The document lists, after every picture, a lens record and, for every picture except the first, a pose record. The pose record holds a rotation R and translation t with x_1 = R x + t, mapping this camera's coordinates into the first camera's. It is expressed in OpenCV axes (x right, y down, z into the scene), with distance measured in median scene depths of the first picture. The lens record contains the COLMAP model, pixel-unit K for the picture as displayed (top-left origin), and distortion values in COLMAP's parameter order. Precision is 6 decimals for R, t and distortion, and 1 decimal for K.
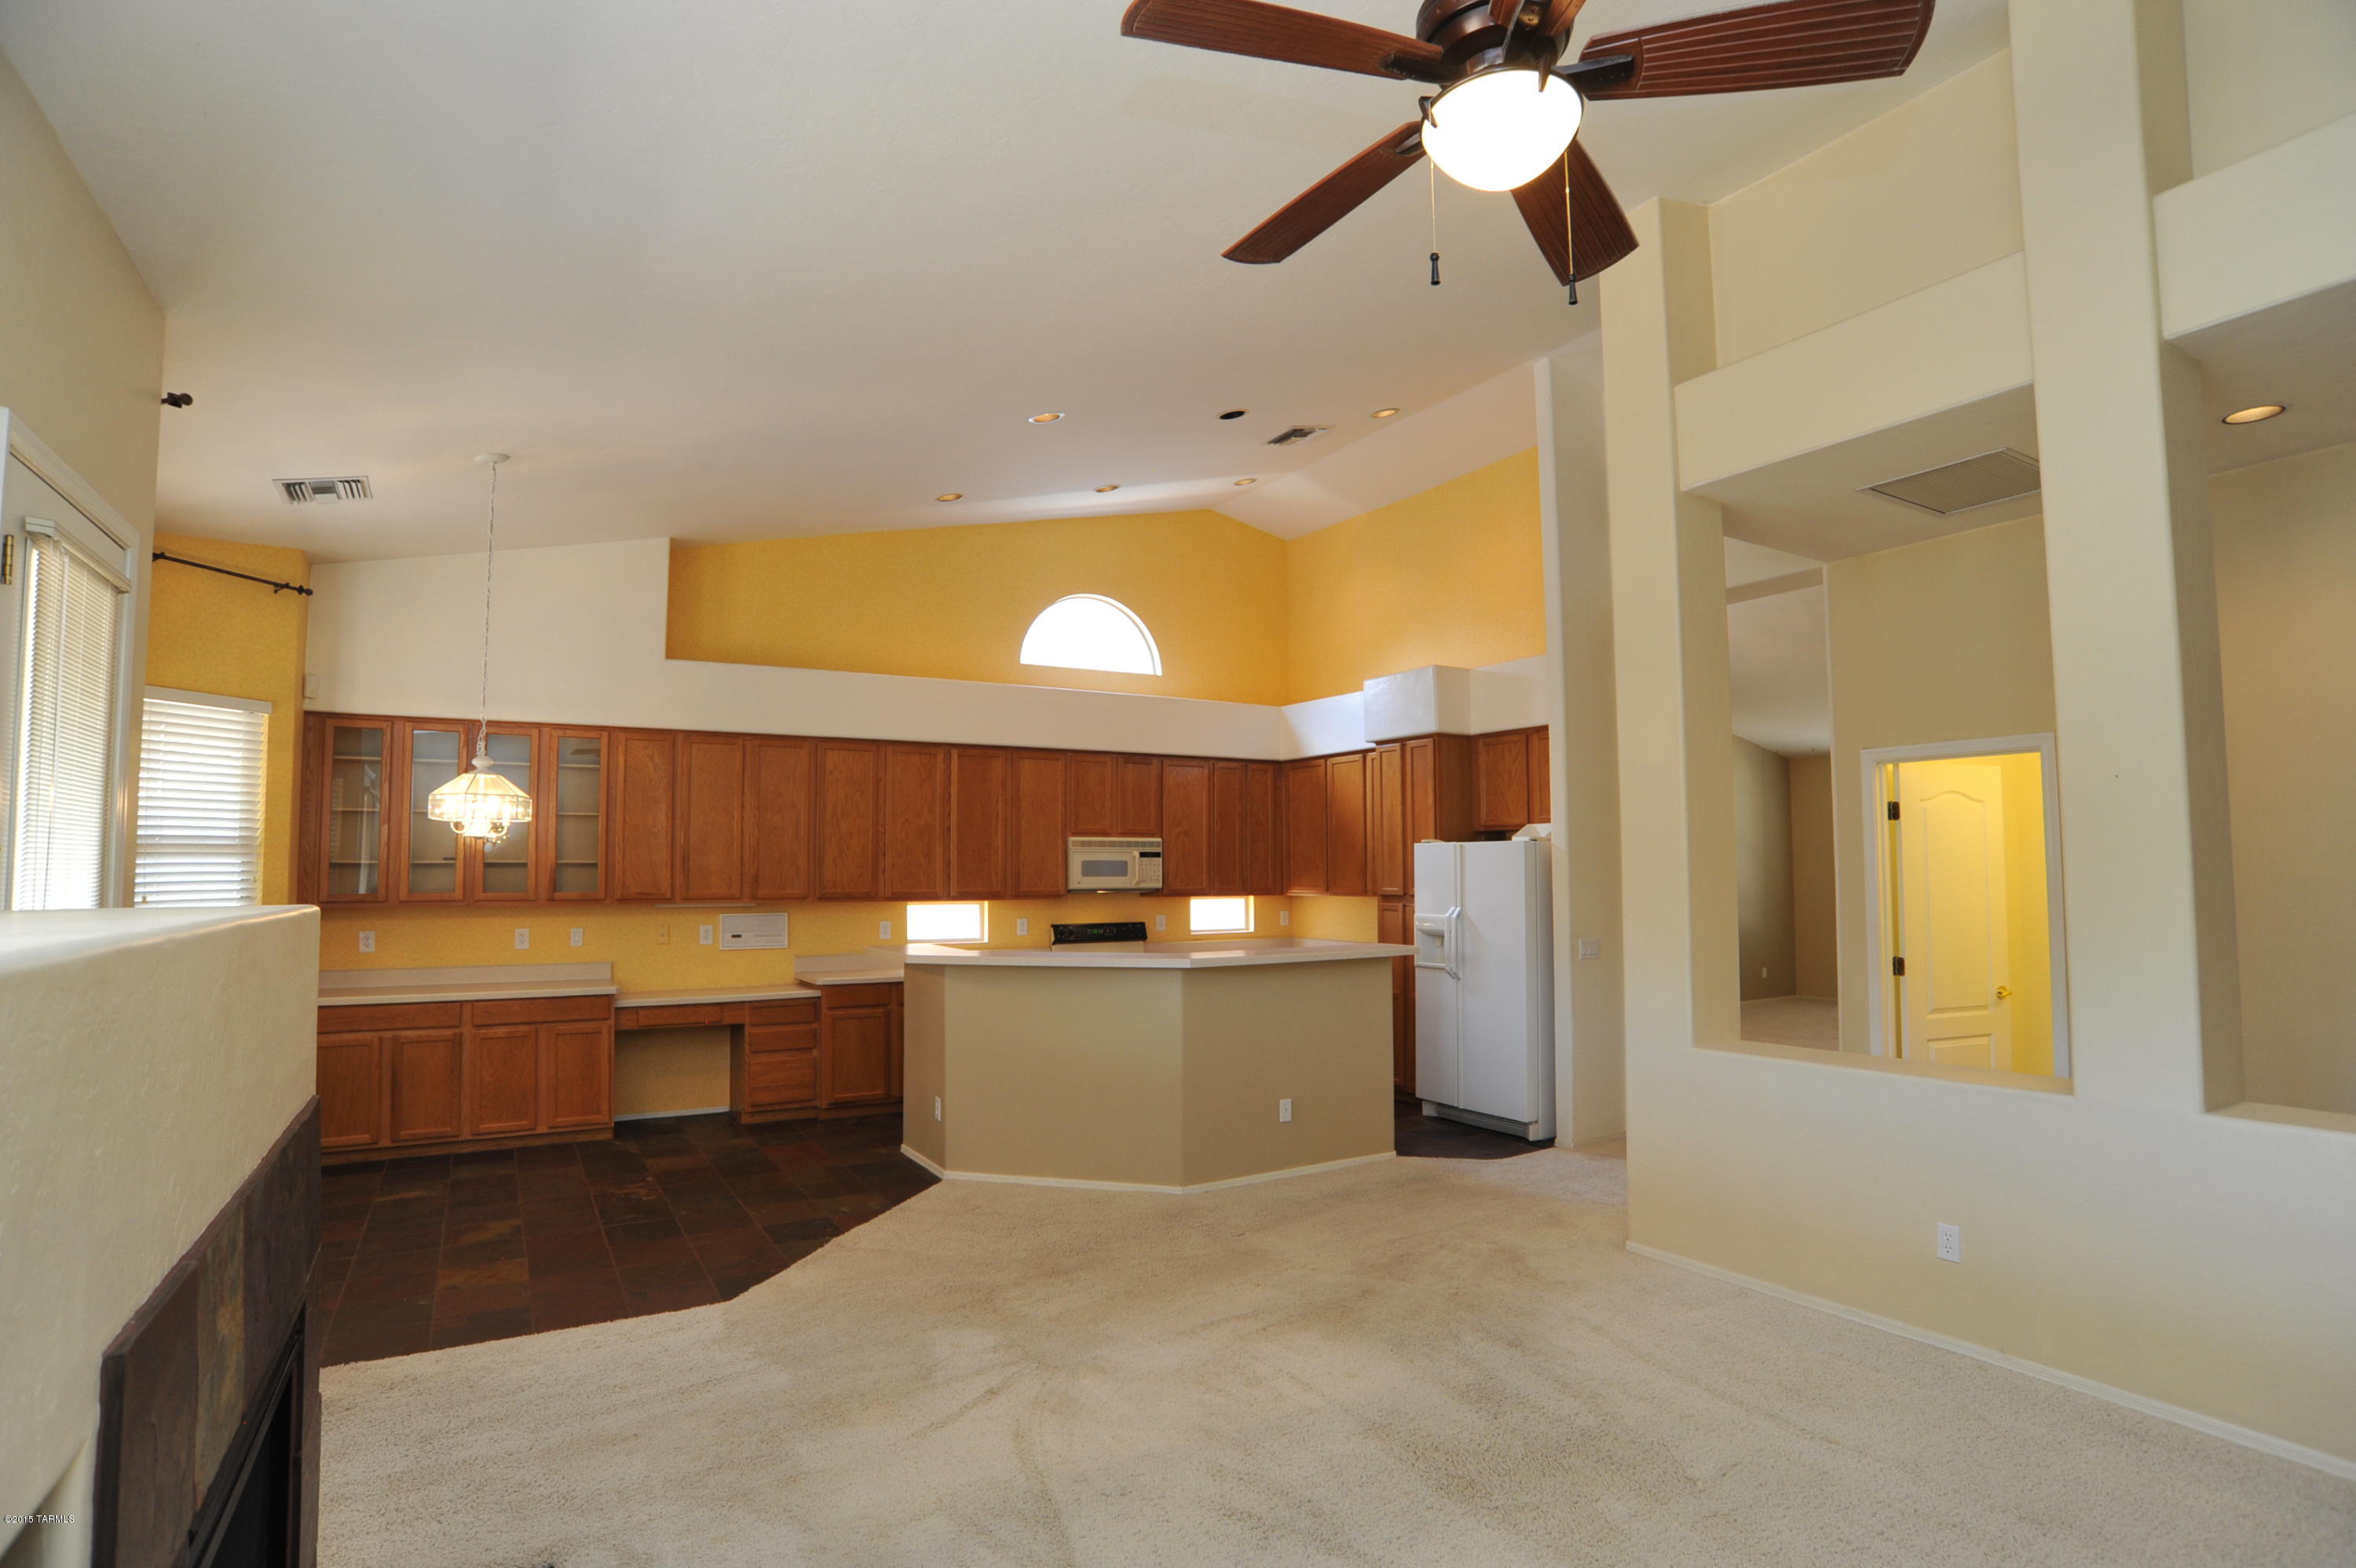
lens RADIAL K [[1193.8, 0, 1168.3], [0, 1193.8, 791.7], [0, 0, 1]] dist [-0.069966, 0.011541]
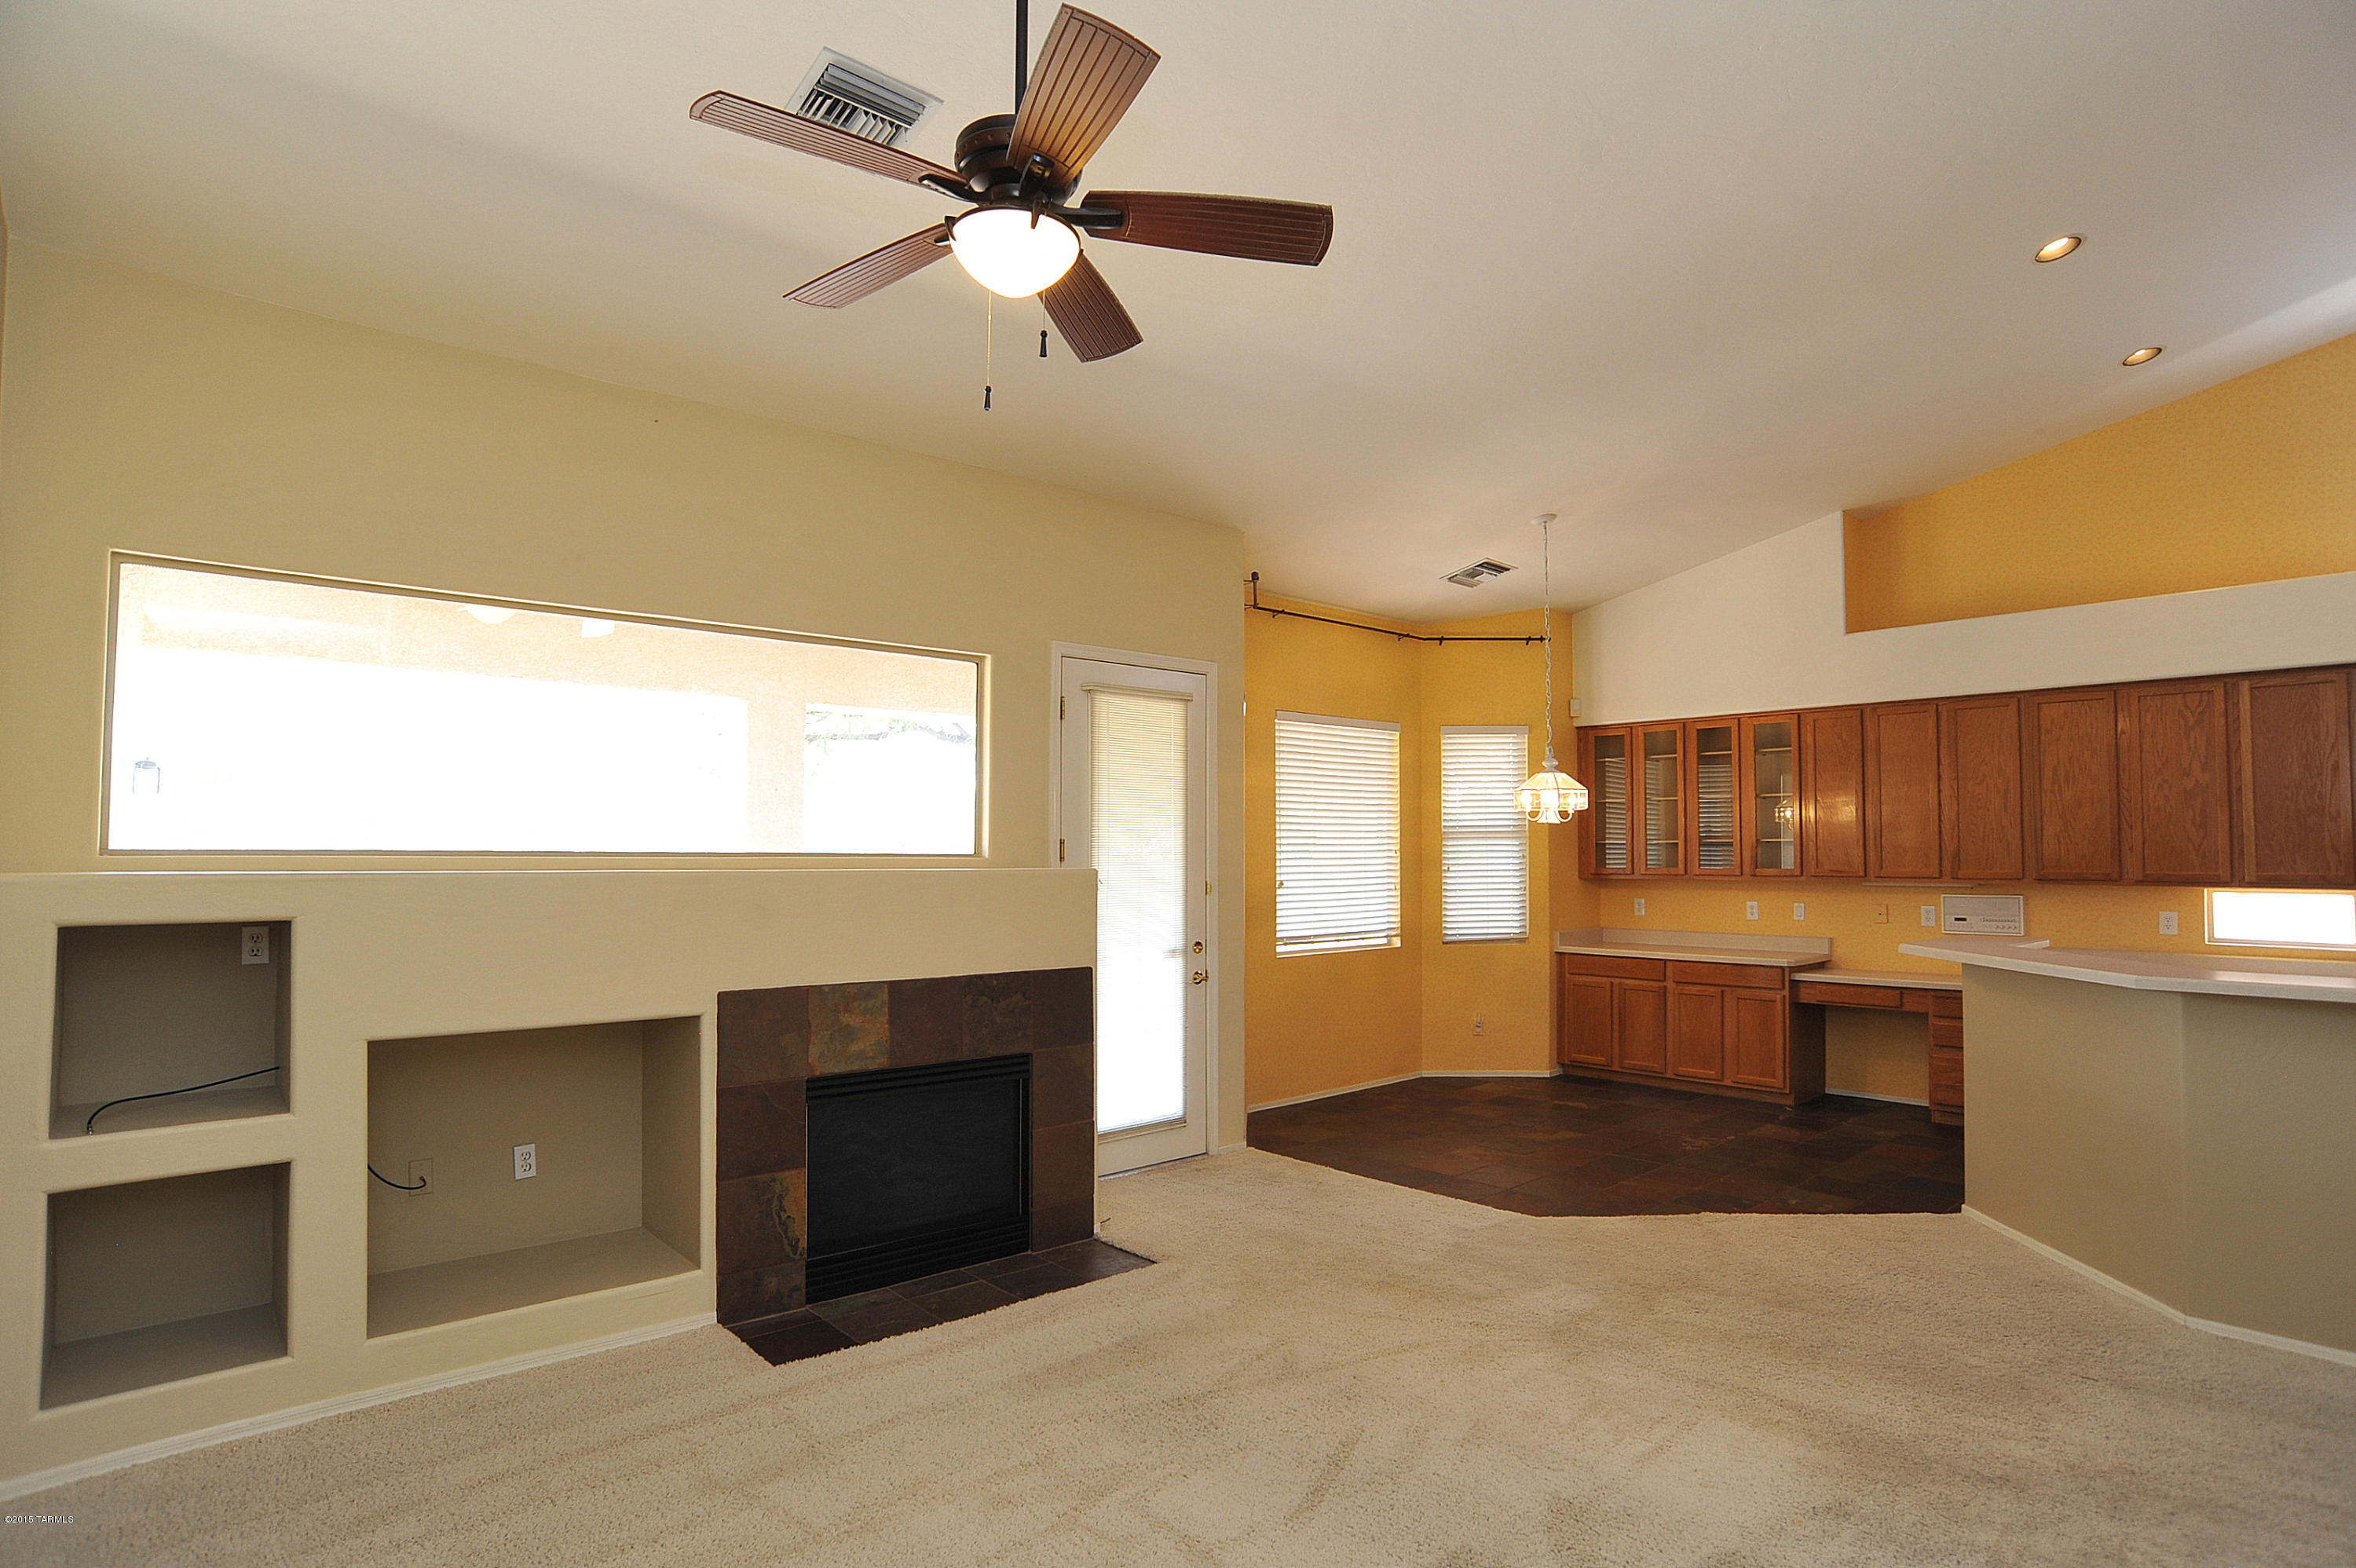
lens RADIAL K [[1193.8, 0, 1163.6], [0, 1193.8, 788.9], [0, 0, 1]] dist [-0.069966, 0.011541]
pose [[0.193312, -0.045853, -0.980065, 0.450164], [0.063472, 0.997399, -0.034144, 0.015326], [0.979082, -0.055606, 0.195719, 0.264140]]
